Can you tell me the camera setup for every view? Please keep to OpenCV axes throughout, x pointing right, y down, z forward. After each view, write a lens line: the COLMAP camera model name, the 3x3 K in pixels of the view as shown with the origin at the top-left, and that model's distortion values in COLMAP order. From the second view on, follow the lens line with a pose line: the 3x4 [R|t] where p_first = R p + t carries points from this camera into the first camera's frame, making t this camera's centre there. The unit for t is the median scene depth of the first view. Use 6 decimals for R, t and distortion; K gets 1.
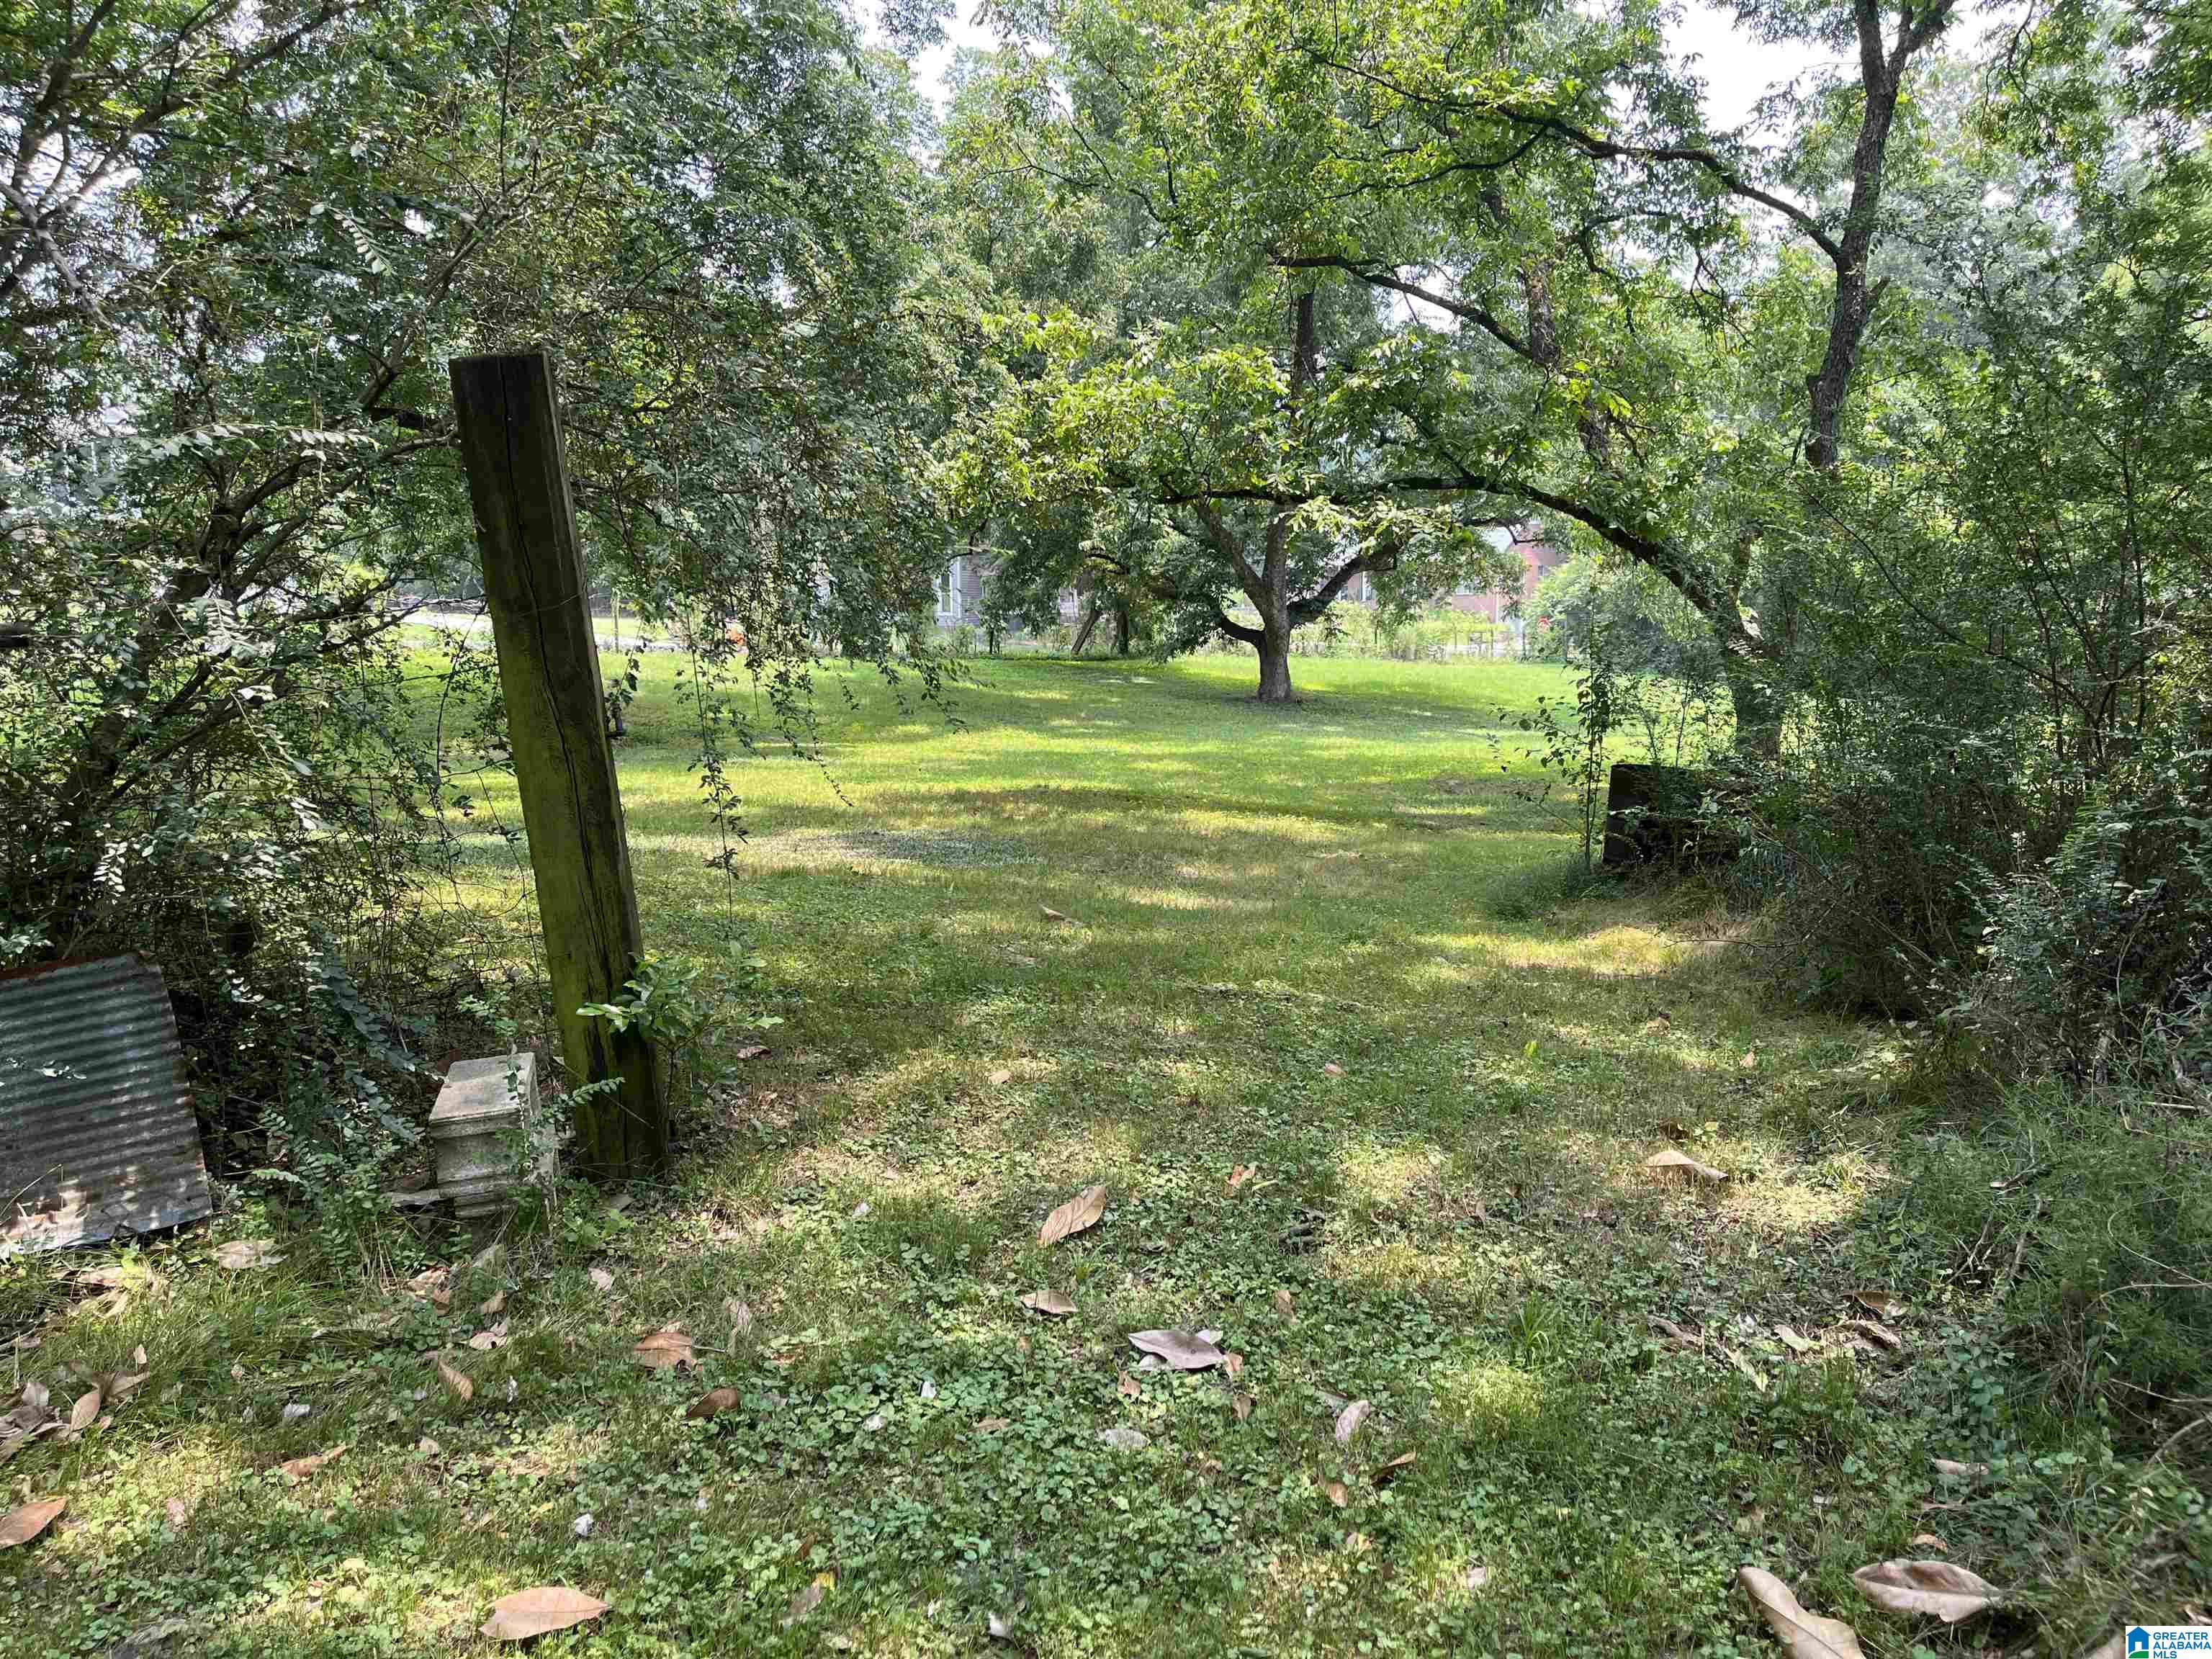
lens RADIAL K [[1710.1, 0, 1106.0], [0, 1710.1, 829.5], [0, 0, 1]] dist [0.106387, -0.129062]
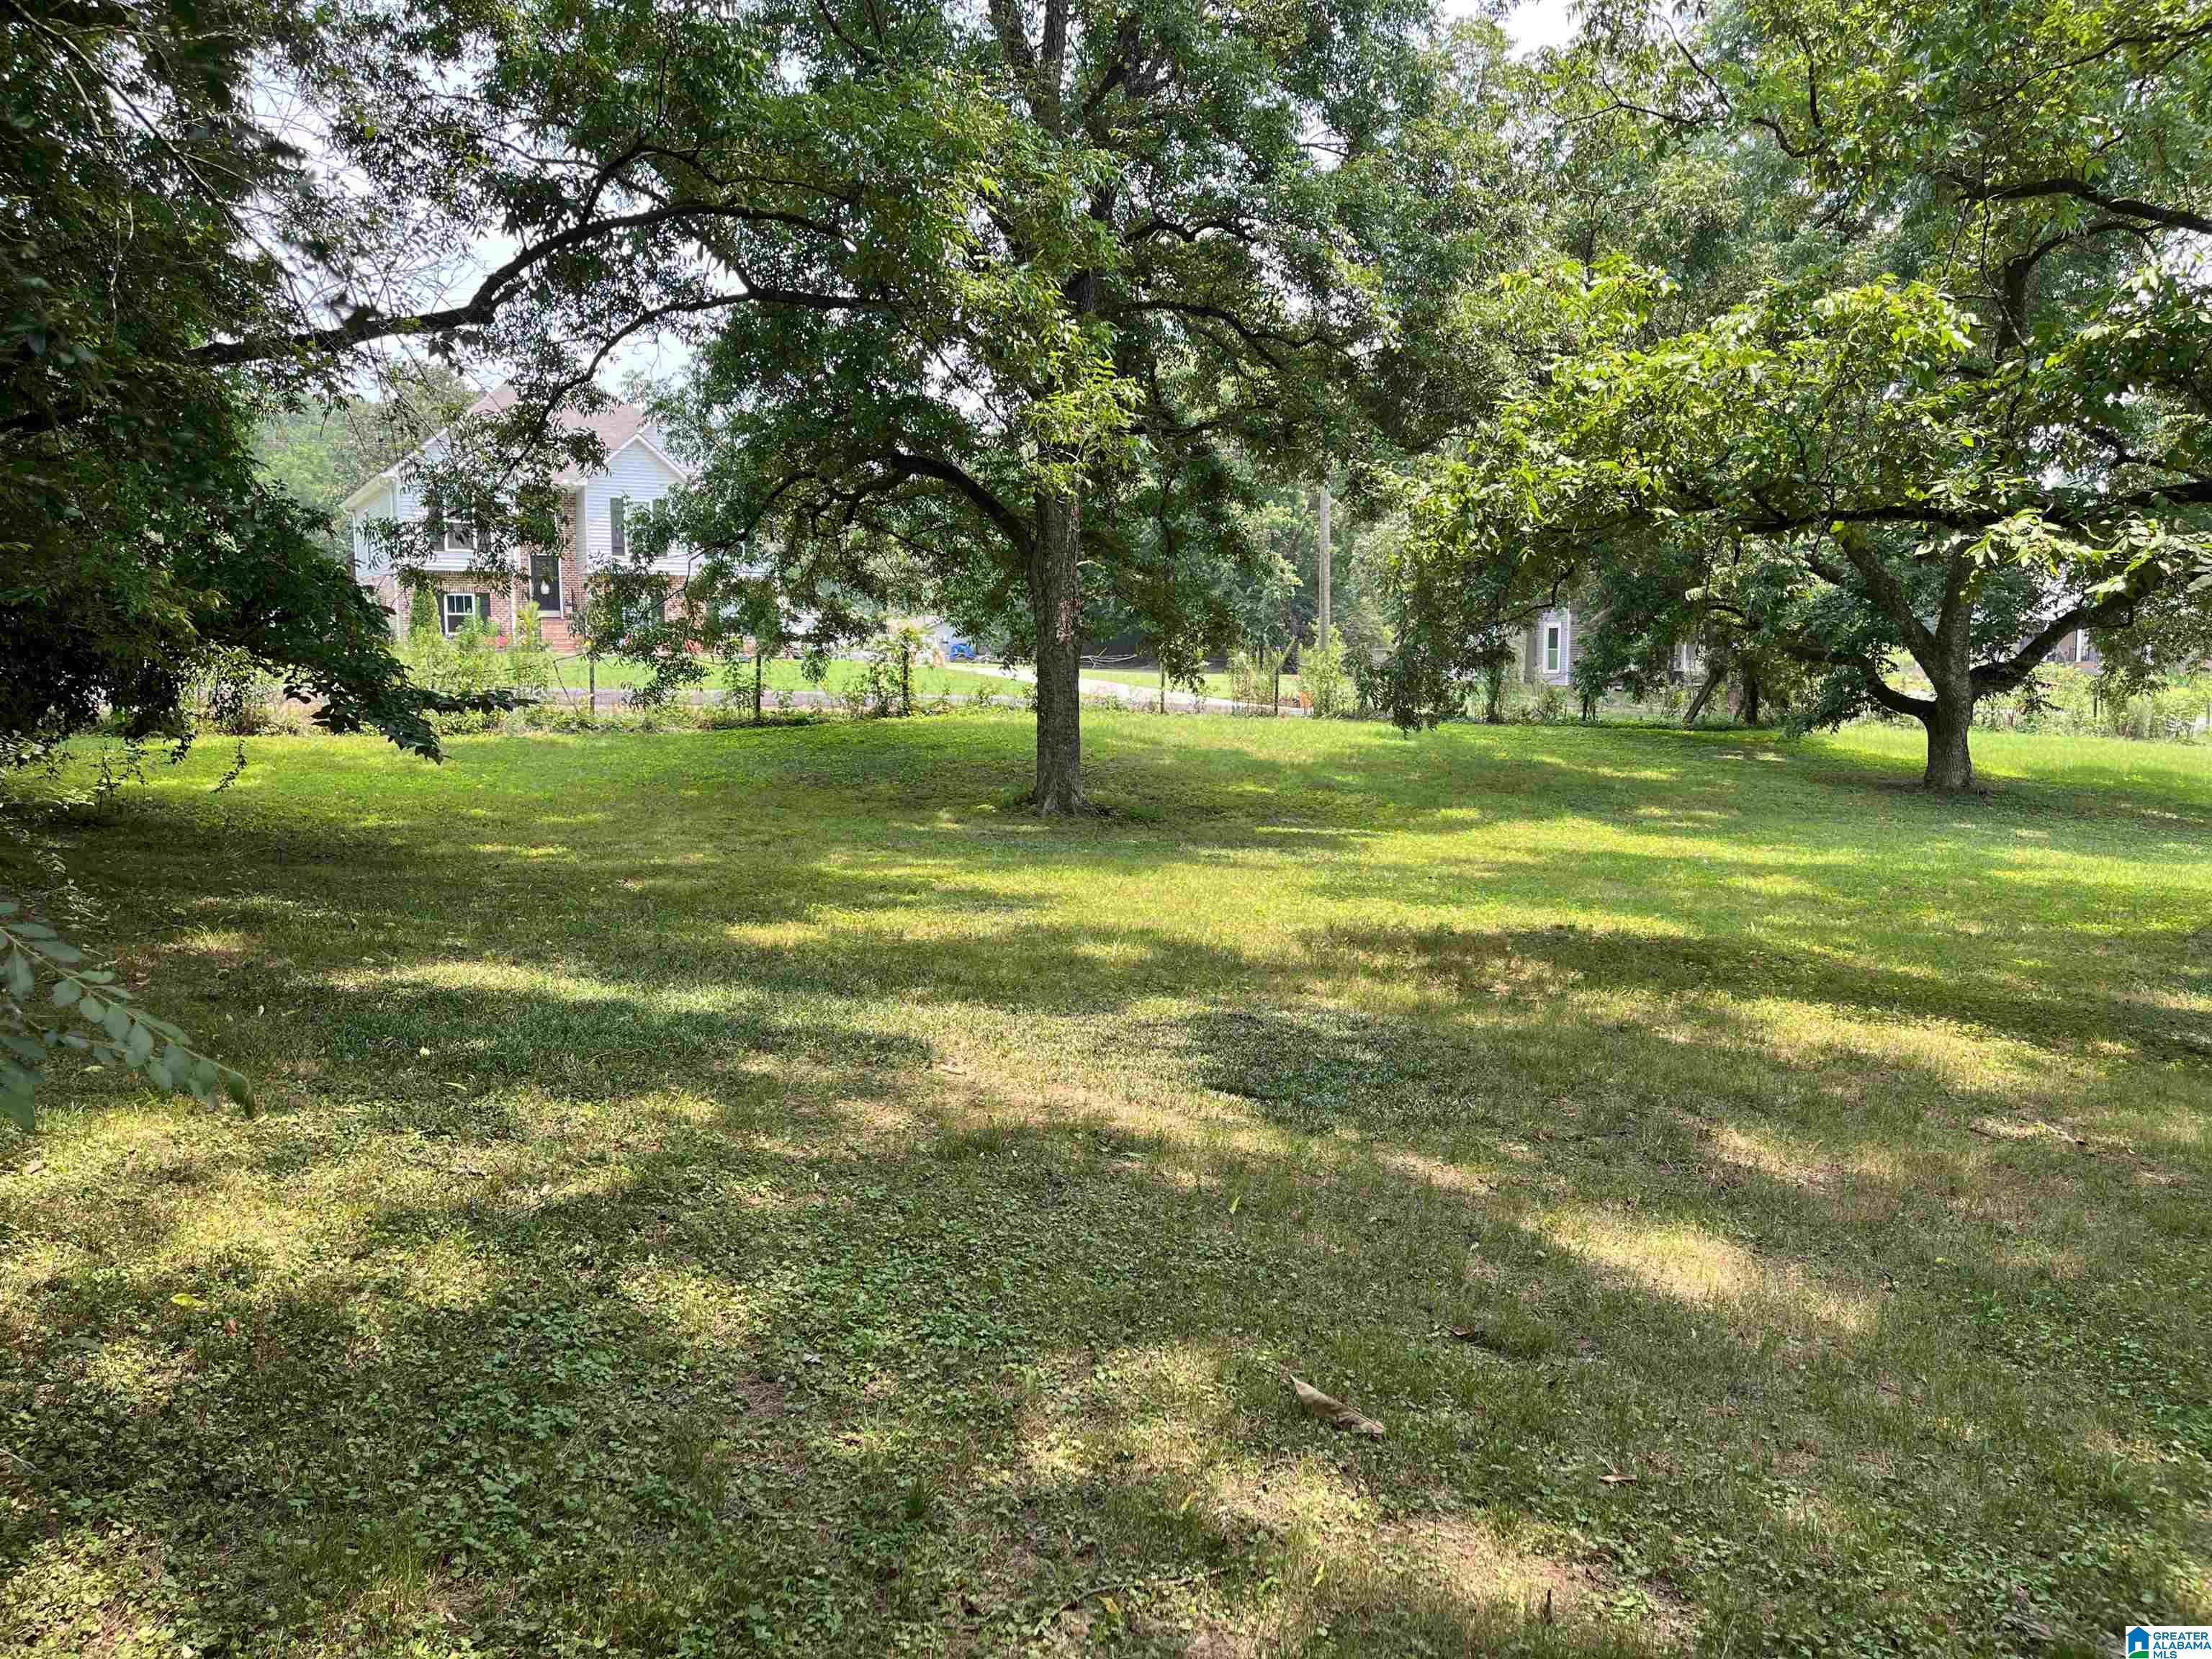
lens RADIAL K [[1710.1, 0, 1106.0], [0, 1710.1, 829.5], [0, 0, 1]] dist [0.106387, -0.129062]
pose [[0.936772, 0.045886, -0.346919, 0.017563], [-0.056569, 0.998184, -0.020724, -0.022413], [0.345338, 0.039039, 0.937666, 0.140523]]
